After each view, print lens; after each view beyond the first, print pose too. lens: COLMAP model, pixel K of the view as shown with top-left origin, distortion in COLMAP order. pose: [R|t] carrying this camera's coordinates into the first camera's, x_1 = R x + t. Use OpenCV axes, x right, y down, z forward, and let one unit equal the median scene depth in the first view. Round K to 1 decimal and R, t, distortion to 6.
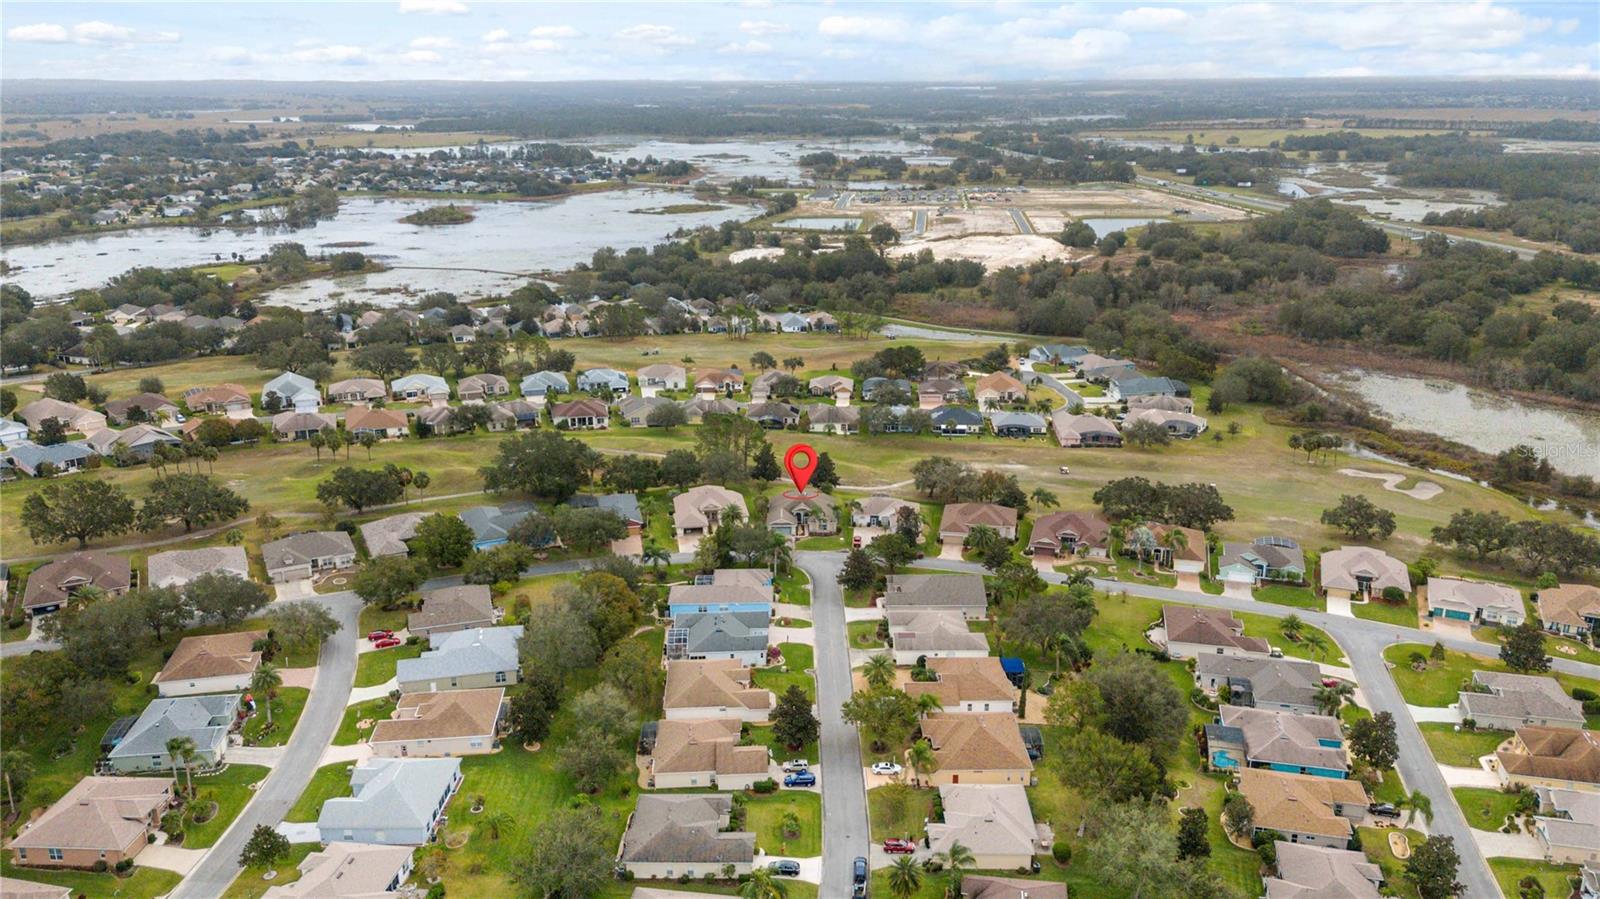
lens RADIAL K [[1167.7, 0, 803.7], [0, 1167.7, 451.0], [0, 0, 1]] dist [0.074545, -0.085419]
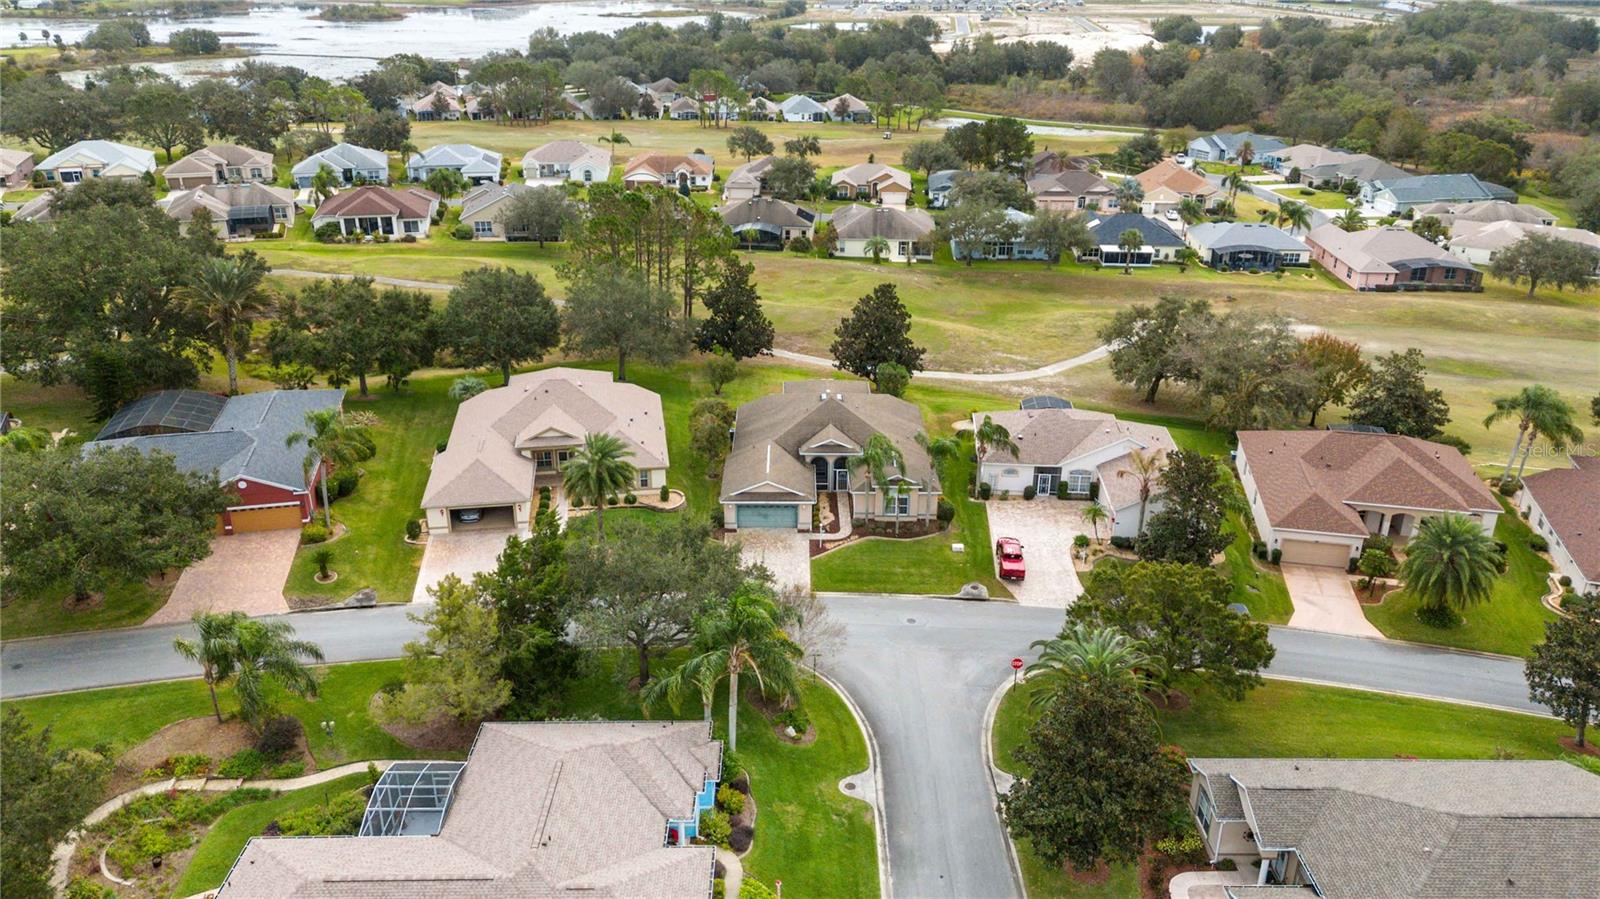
lens RADIAL K [[1172.0, 0, 805.0], [0, 1172.0, 436.8], [0, 0, 1]] dist [0.049688, -0.039202]
pose [[0.999920, 0.012614, -0.001159, -0.005883], [-0.012437, 0.995000, 0.099096, 0.010169], [0.002403, -0.099074, 0.995077, 0.469769]]
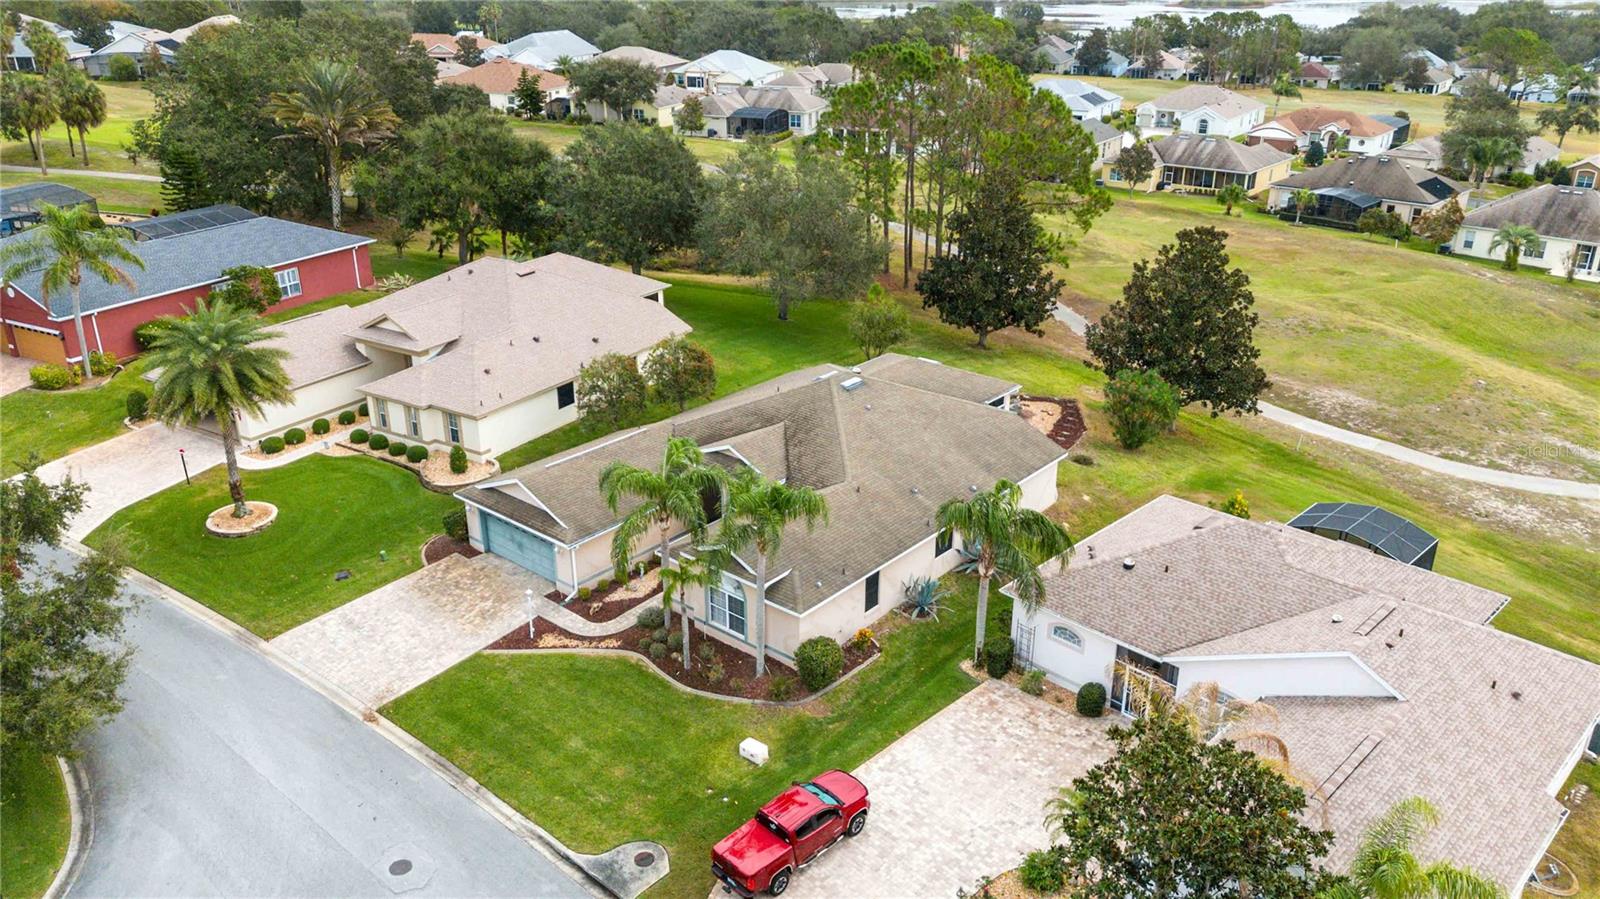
lens RADIAL K [[1172.0, 0, 805.0], [0, 1172.0, 436.8], [0, 0, 1]] dist [0.049688, -0.039202]
pose [[0.753742, 0.251518, -0.607134, 0.074909], [-0.193507, 0.967846, 0.160717, 0.012630], [0.628035, -0.003654, 0.778176, 0.615289]]
